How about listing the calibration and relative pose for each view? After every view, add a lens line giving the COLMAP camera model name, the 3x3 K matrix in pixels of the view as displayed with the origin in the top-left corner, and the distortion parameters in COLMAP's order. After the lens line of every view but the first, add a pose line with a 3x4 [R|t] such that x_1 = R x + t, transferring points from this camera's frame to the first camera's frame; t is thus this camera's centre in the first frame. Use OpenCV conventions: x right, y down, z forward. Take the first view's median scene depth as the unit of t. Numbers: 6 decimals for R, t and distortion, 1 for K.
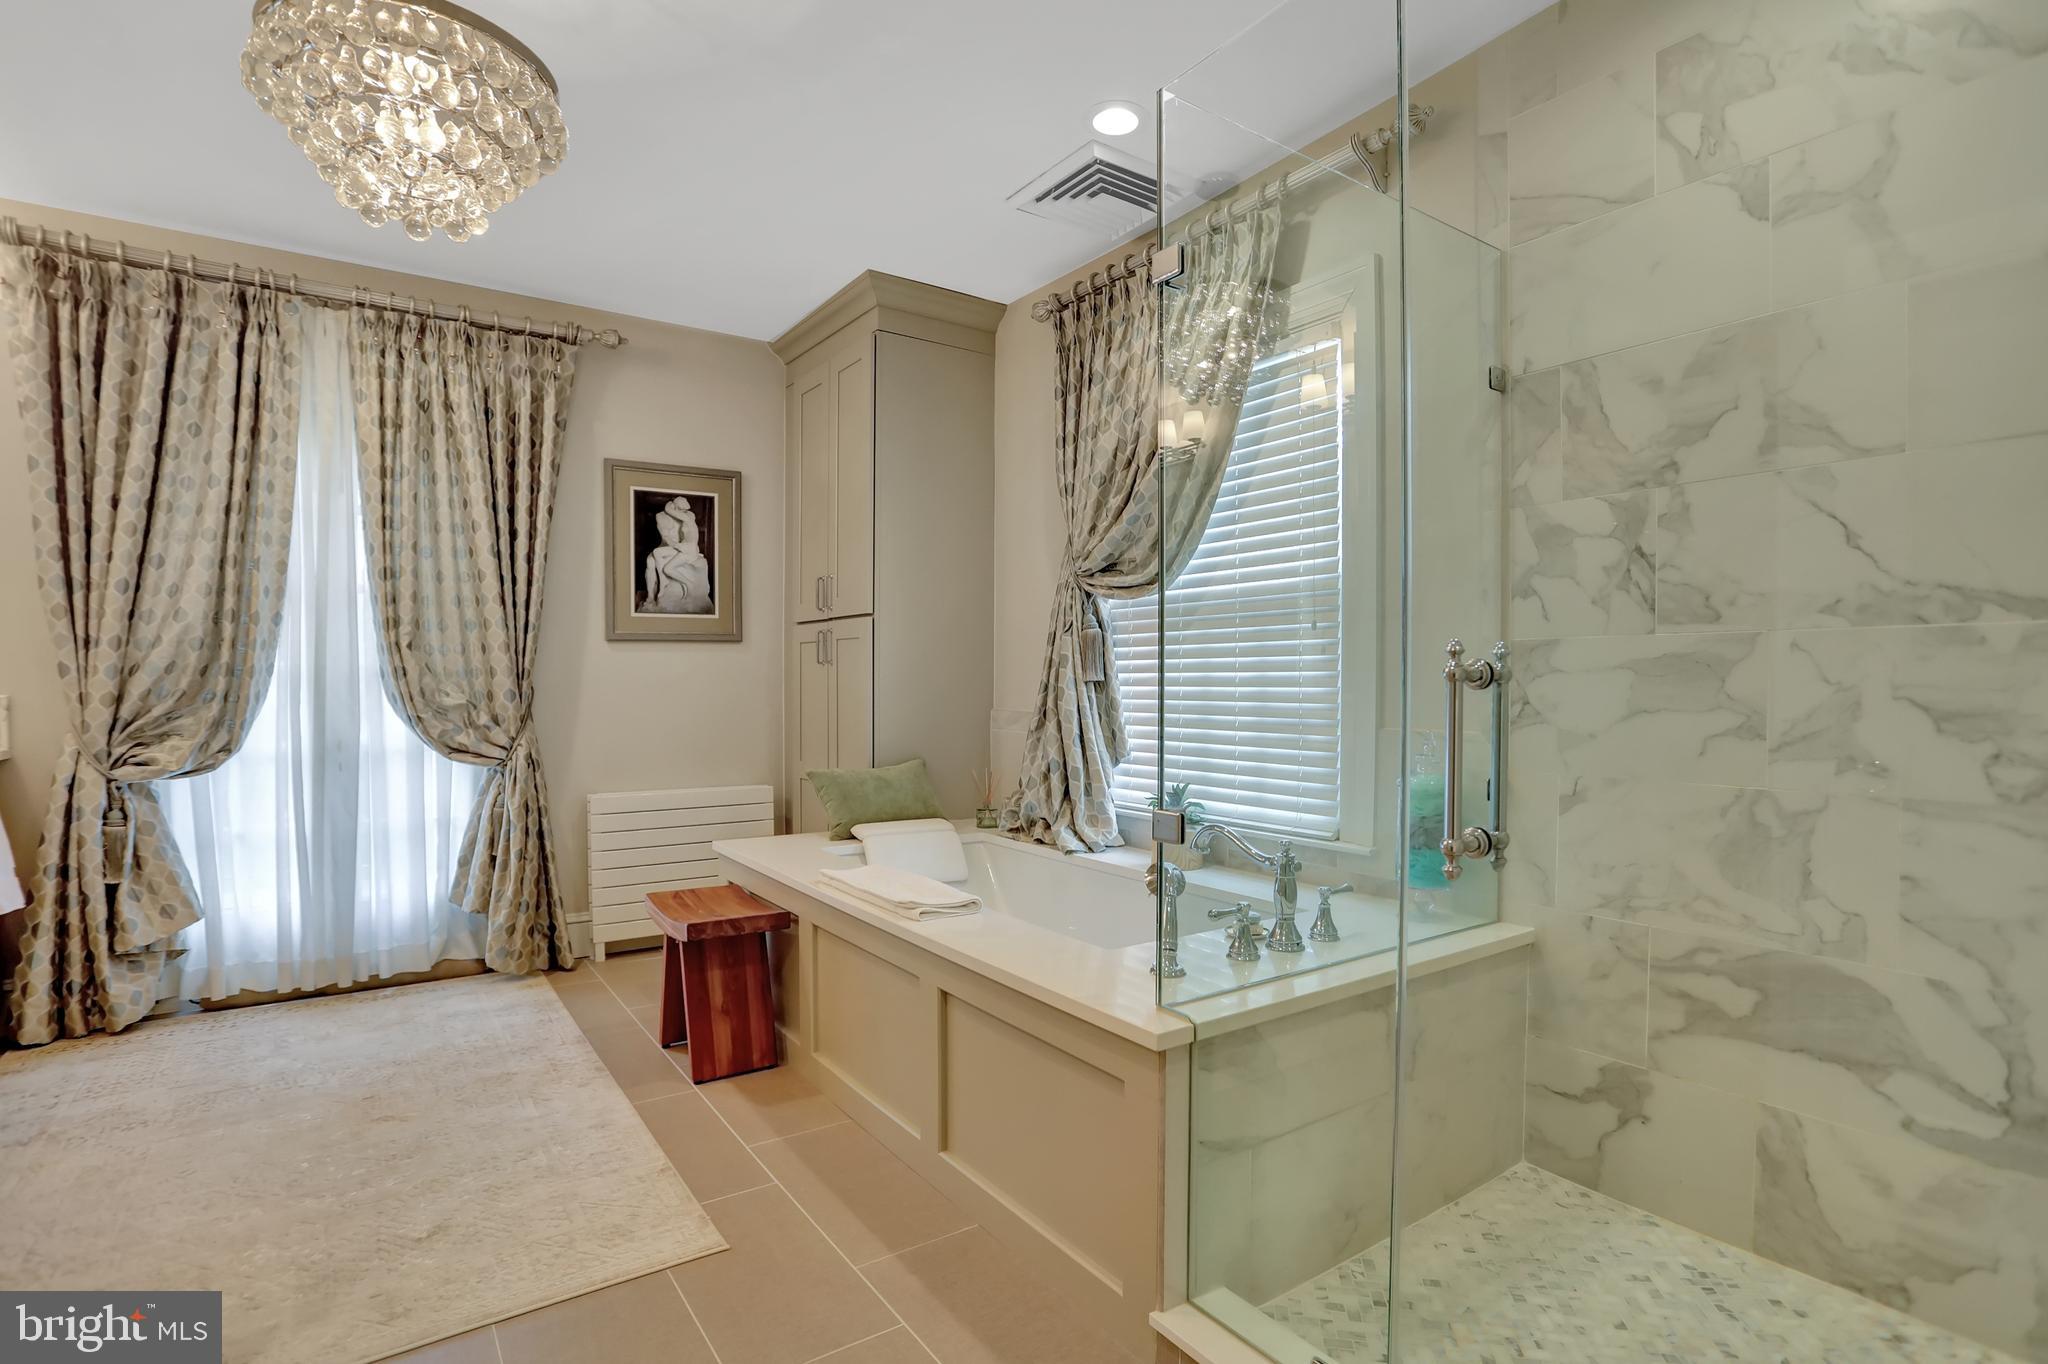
lens RADIAL K [[1031.6, 0, 1040.6], [0, 1031.6, 692.4], [0, 0, 1]] dist [-0.040235, 0.006832]
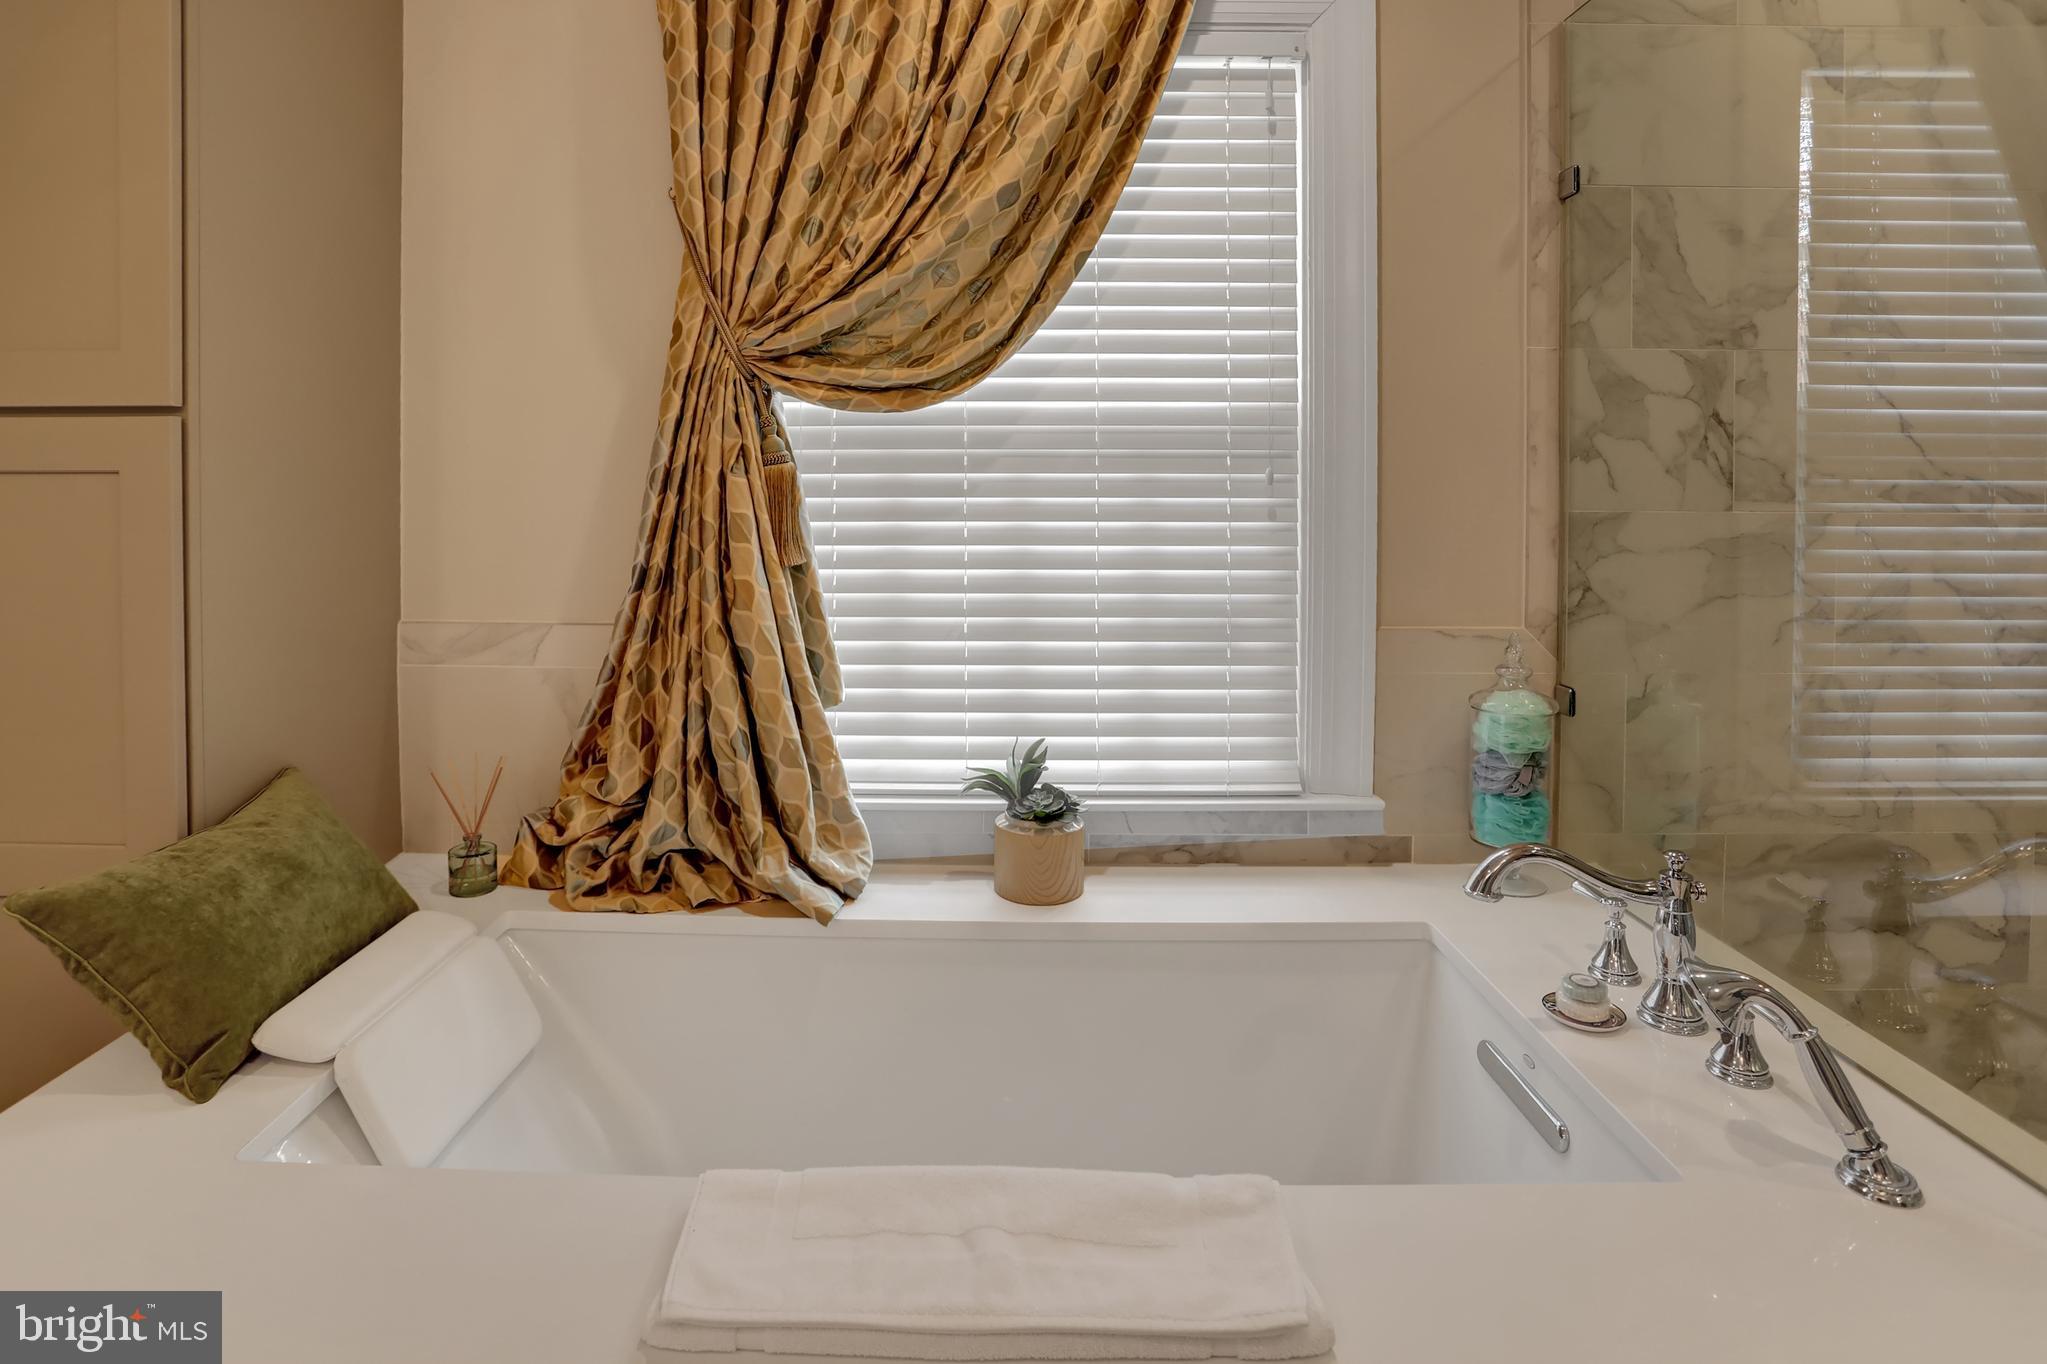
lens RADIAL K [[1031.1, 0, 989.5], [0, 1031.1, 510.6], [0, 0, 1]] dist [-0.040235, 0.006832]
pose [[0.576824, -0.005917, 0.816847, -0.518461], [0.003545, 0.999982, 0.004740, -0.065484], [-0.816861, 0.000162, 0.576834, 1.037494]]
